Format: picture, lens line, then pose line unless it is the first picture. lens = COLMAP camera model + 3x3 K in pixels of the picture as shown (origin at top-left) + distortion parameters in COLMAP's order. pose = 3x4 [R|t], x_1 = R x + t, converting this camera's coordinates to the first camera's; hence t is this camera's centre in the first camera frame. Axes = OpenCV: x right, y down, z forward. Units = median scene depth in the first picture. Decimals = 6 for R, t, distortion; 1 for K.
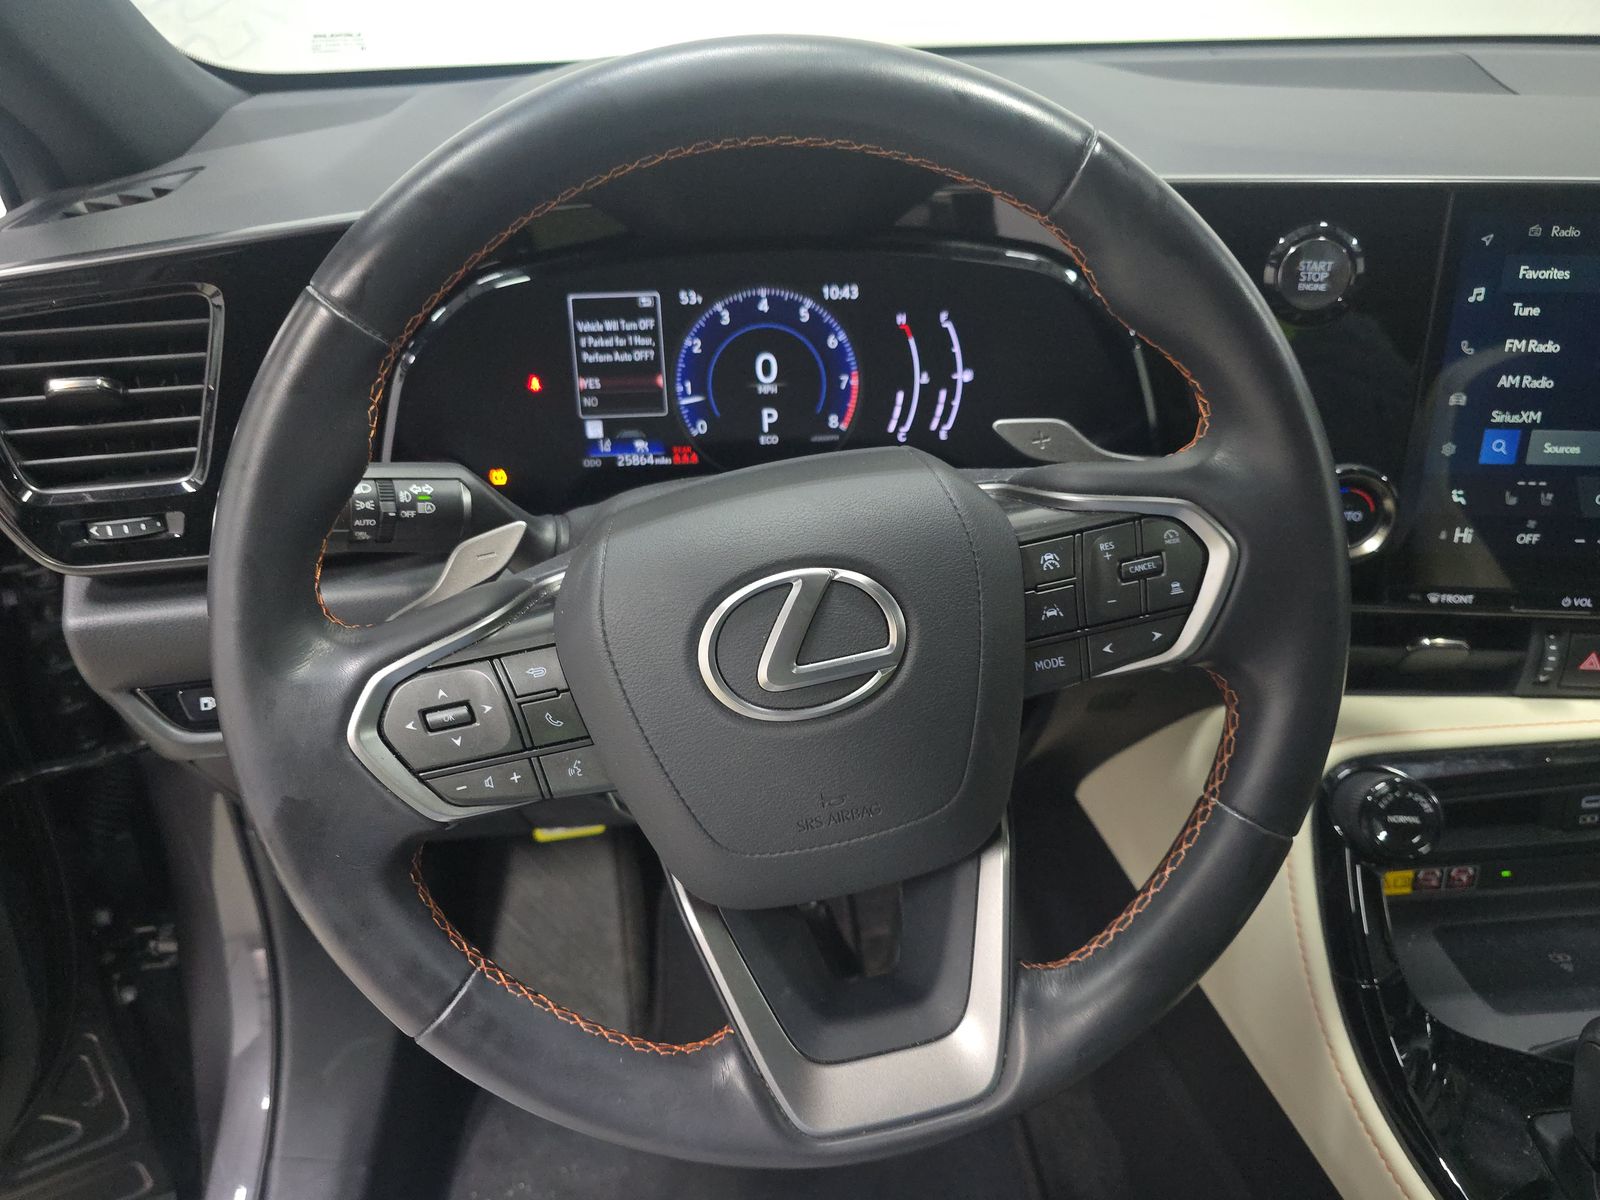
lens RADIAL K [[1078.1, 0, 798.7], [0, 1078.1, 591.8], [0, 0, 1]] dist [0.008431, -0.019126]
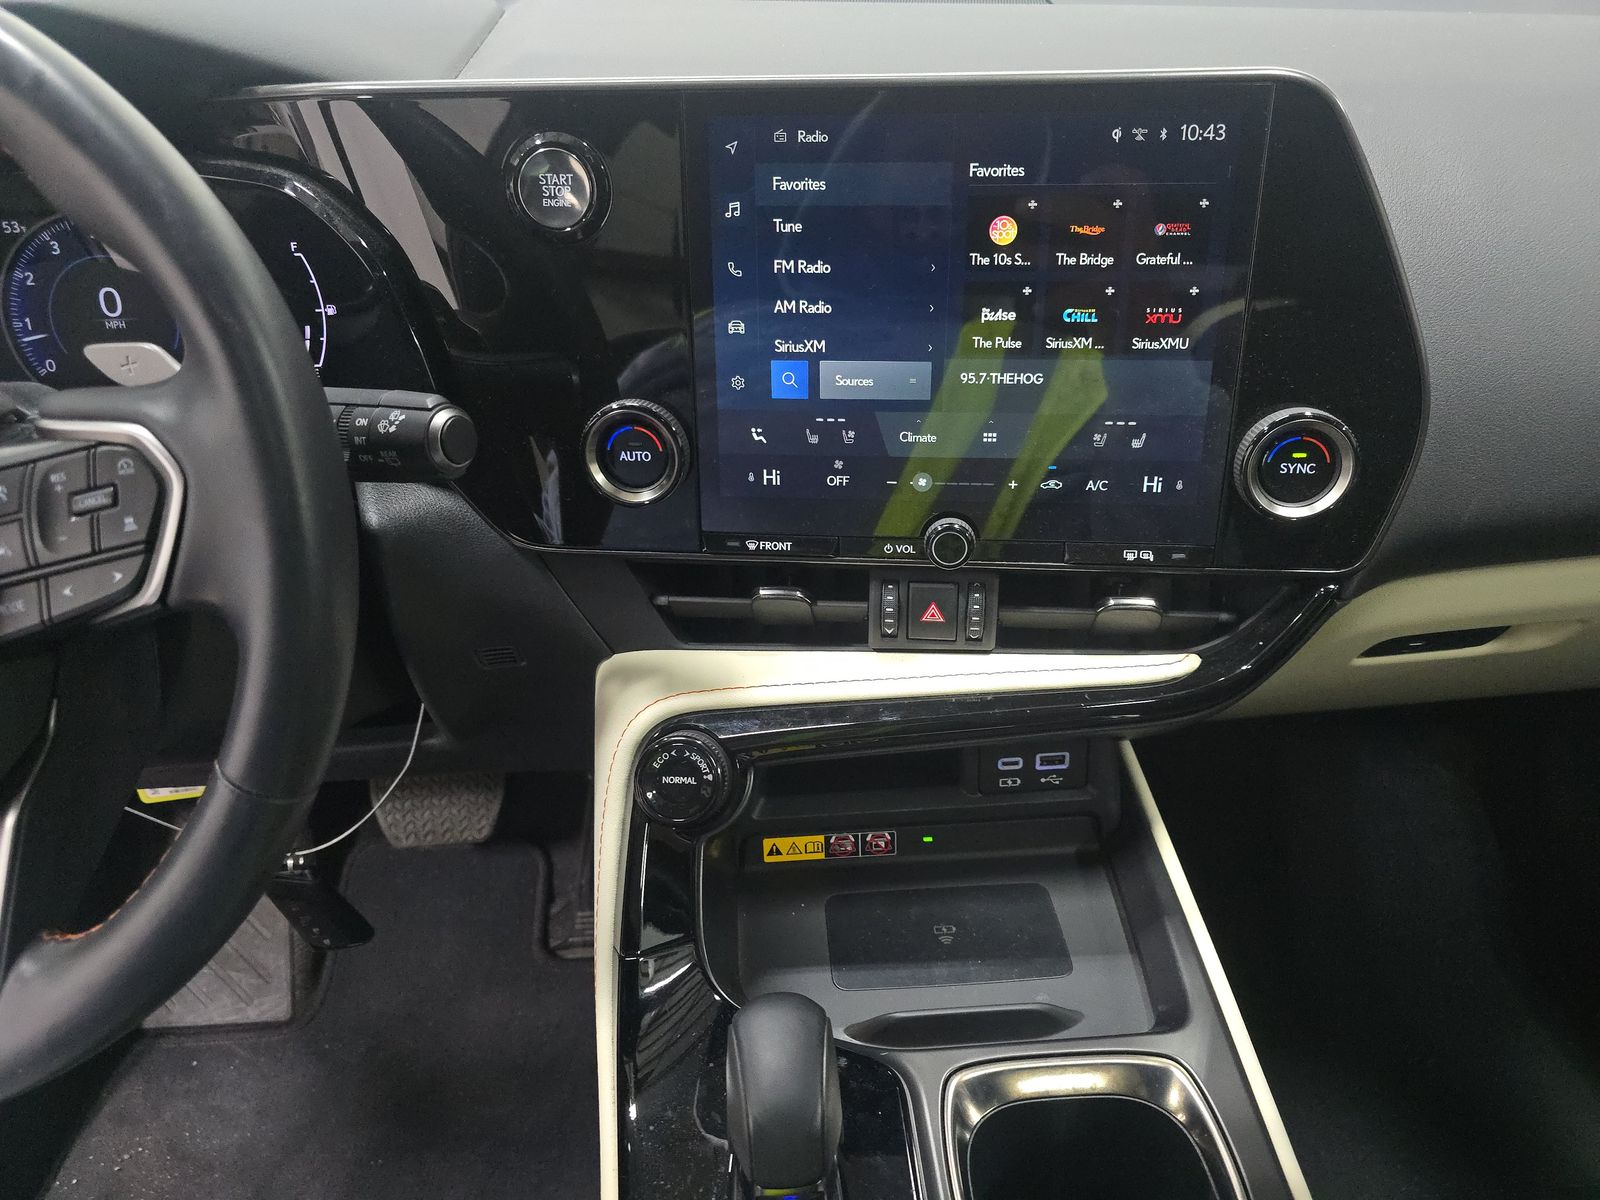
lens RADIAL K [[1078.1, 0, 795.6], [0, 1078.1, 607.9], [0, 0, 1]] dist [0.008431, -0.019126]
pose [[0.999867, 0.000274, -0.016307, 0.665893], [0.000436, 0.999054, 0.043481, 0.020290], [0.016303, -0.043482, 0.998921, 0.070932]]
